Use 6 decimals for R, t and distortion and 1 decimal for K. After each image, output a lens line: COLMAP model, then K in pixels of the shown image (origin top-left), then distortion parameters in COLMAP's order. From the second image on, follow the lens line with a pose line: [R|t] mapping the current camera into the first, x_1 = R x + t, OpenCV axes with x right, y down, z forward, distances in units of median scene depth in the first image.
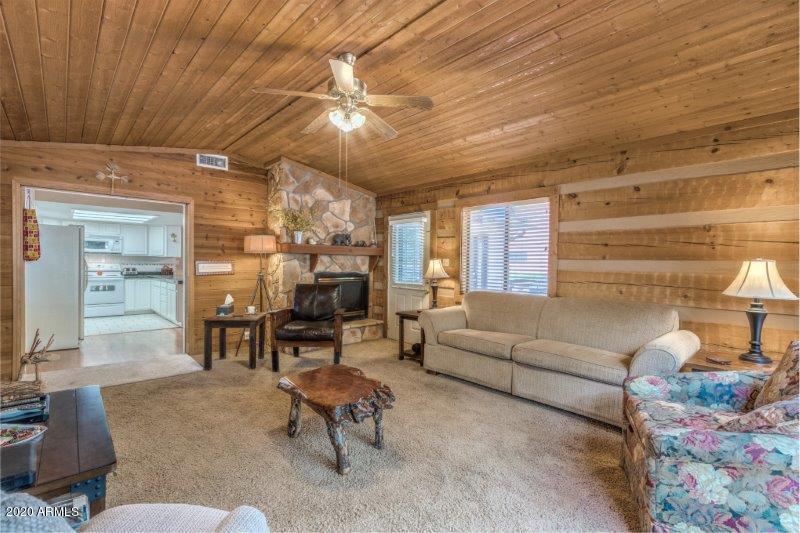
lens RADIAL K [[377.2, 0, 395.6], [0, 377.2, 268.2], [0, 0, 1]] dist [-0.000877, -0.000375]
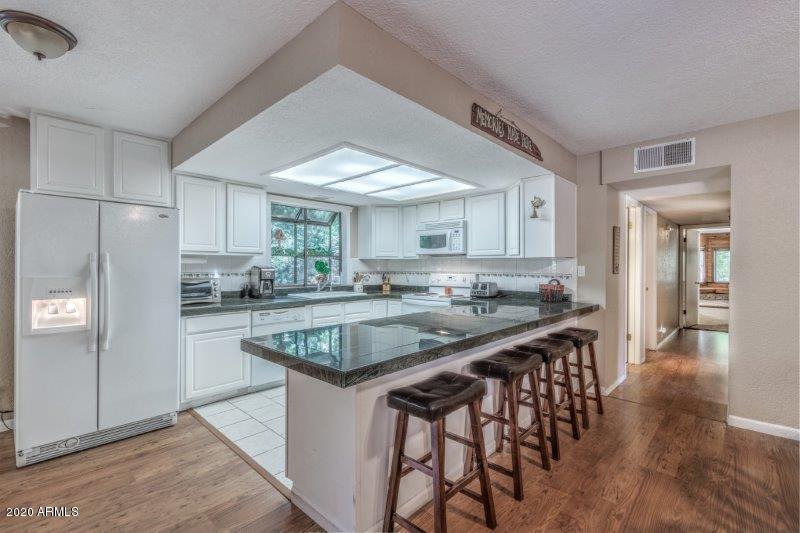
lens RADIAL K [[367.2, 0, 400.0], [0, 367.2, 266.5], [0, 0, 1]] dist [0.003872, 0.000553]
pose [[0.093350, -0.012708, -0.995552, -0.230682], [-0.010443, 0.999851, -0.013742, -0.014636], [0.995579, 0.011680, 0.093203, 0.856970]]
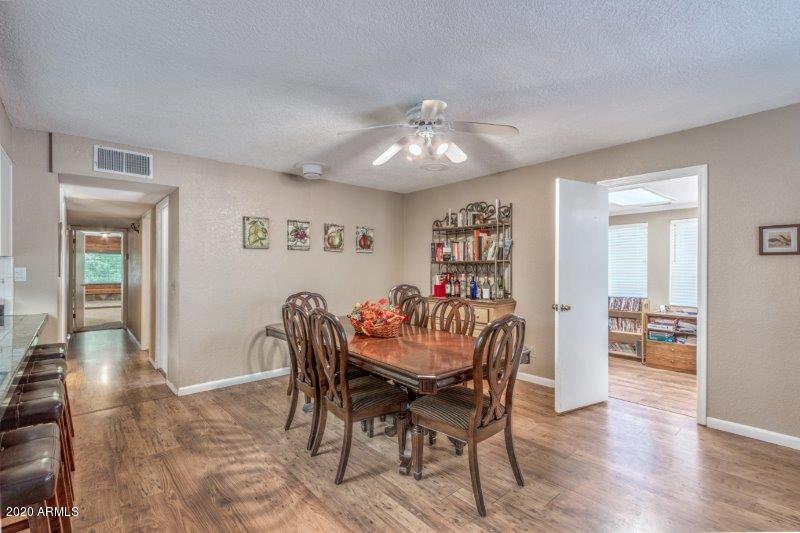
lens RADIAL K [[367.2, 0, 400.0], [0, 367.2, 266.5], [0, 0, 1]] dist [0.003872, 0.000553]
pose [[0.999894, -0.012174, 0.008033, -0.290506], [0.012308, 0.999782, -0.016893, -0.014628], [-0.007826, 0.016990, 0.999825, 0.766266]]
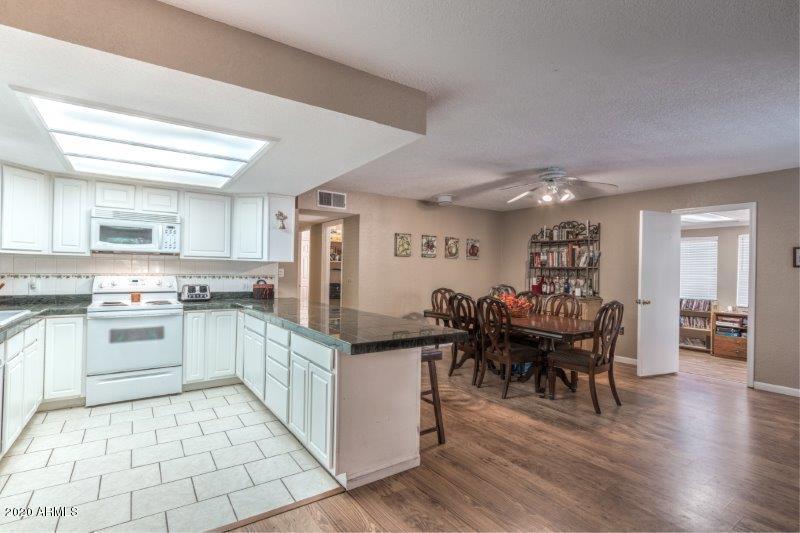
lens RADIAL K [[377.2, 0, 395.6], [0, 377.2, 268.2], [0, 0, 1]] dist [-0.000877, -0.000375]
pose [[0.991838, 0.000329, -0.127506, -0.400418], [-0.002719, 0.999824, -0.018578, -0.014199], [0.127478, 0.018773, 0.991664, 0.568719]]
